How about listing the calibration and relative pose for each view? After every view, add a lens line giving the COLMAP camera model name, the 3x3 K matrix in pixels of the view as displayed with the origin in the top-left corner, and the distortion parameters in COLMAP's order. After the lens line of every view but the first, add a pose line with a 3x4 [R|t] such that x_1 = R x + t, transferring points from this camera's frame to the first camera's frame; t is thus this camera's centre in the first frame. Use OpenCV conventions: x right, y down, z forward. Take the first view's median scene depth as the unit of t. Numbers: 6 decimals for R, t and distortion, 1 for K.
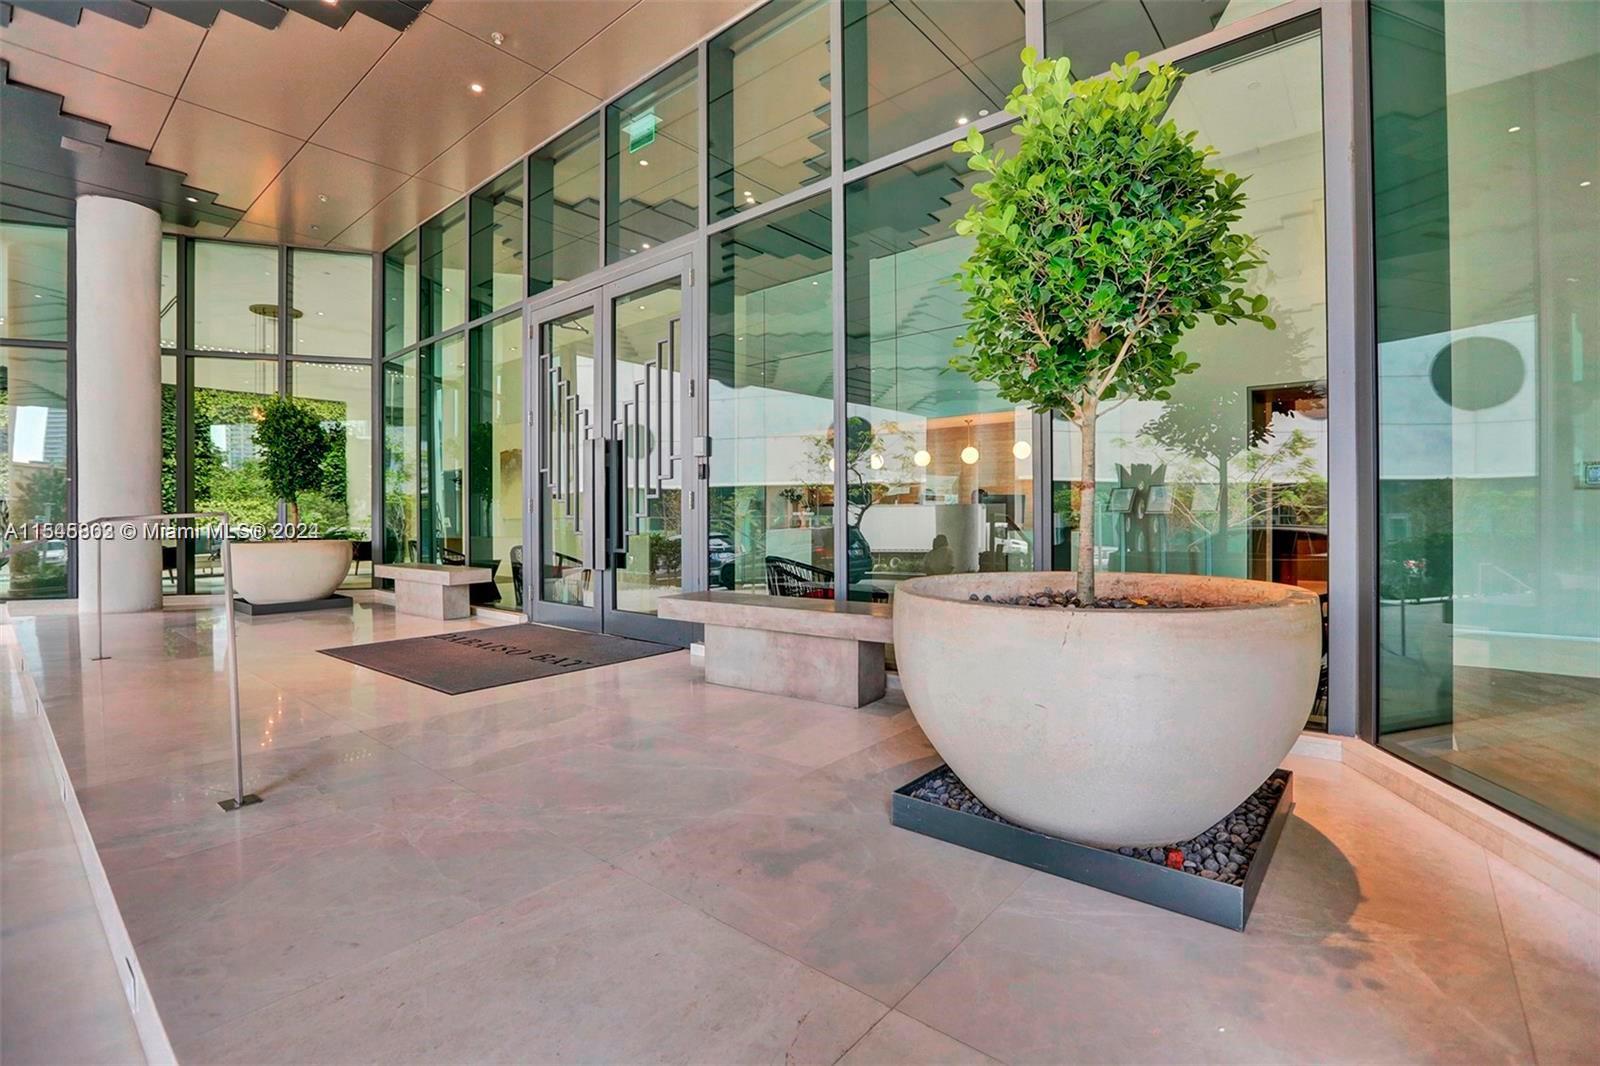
lens RADIAL K [[767.5, 0, 796.8], [0, 767.5, 526.2], [0, 0, 1]] dist [-0.042502, 0.015162]
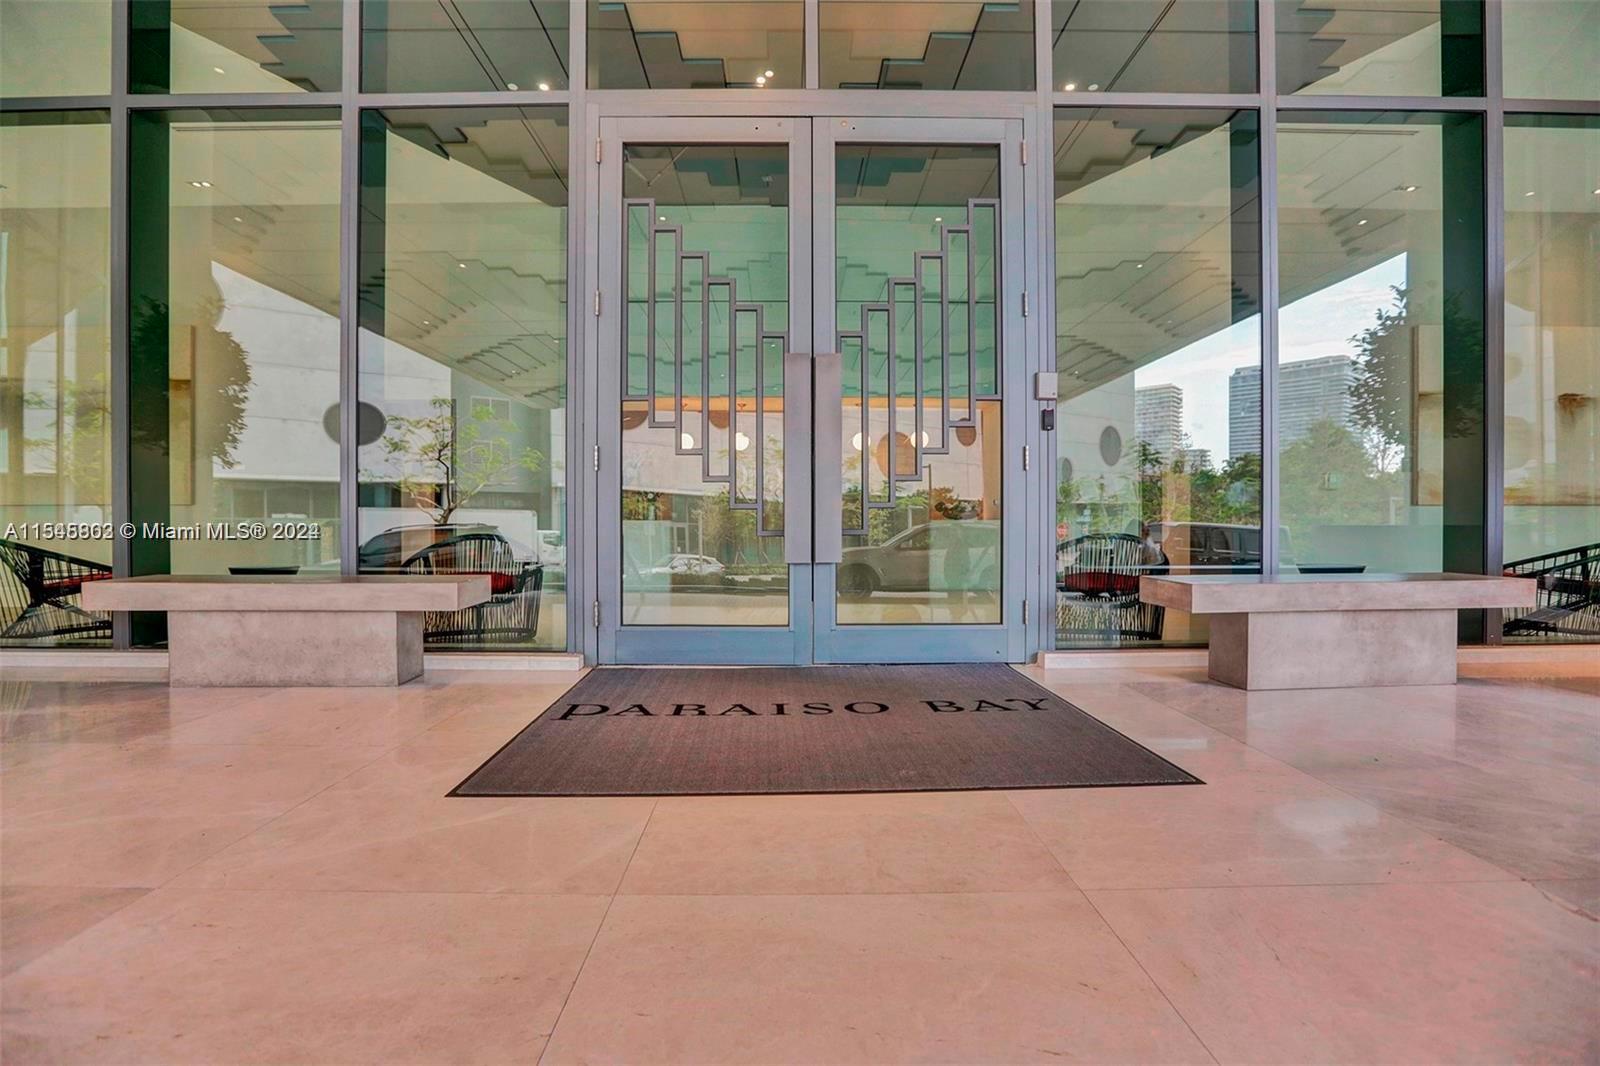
lens RADIAL K [[767.5, 0, 796.8], [0, 767.5, 526.2], [0, 0, 1]] dist [-0.042502, 0.015162]
pose [[0.732919, 0.004584, 0.680301, -0.539874], [0.005778, 0.999899, -0.012963, 0.027274], [-0.680292, 0.013432, 0.732818, 0.426359]]
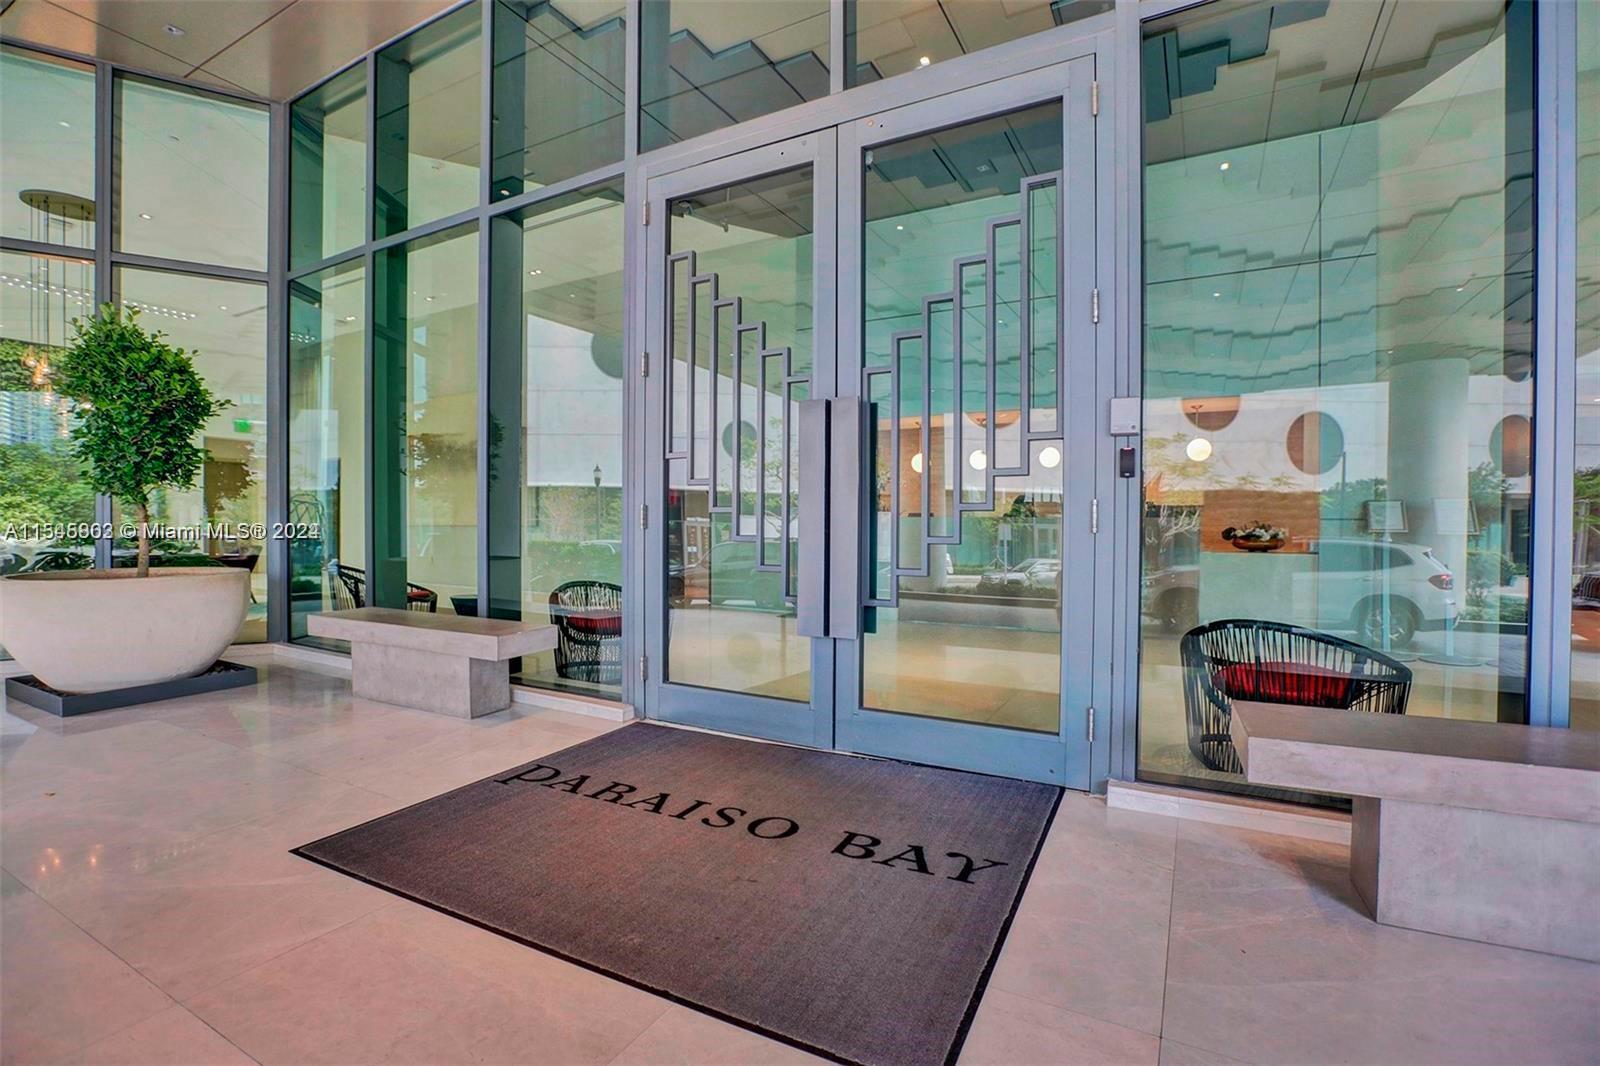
lens RADIAL K [[767.5, 0, 796.8], [0, 767.5, 526.2], [0, 0, 1]] dist [-0.042502, 0.015162]
pose [[0.978586, 0.004952, 0.205778, -0.308316], [-0.004930, 0.999988, -0.000619, -0.016841], [-0.205779, -0.000409, 0.978598, 0.360461]]
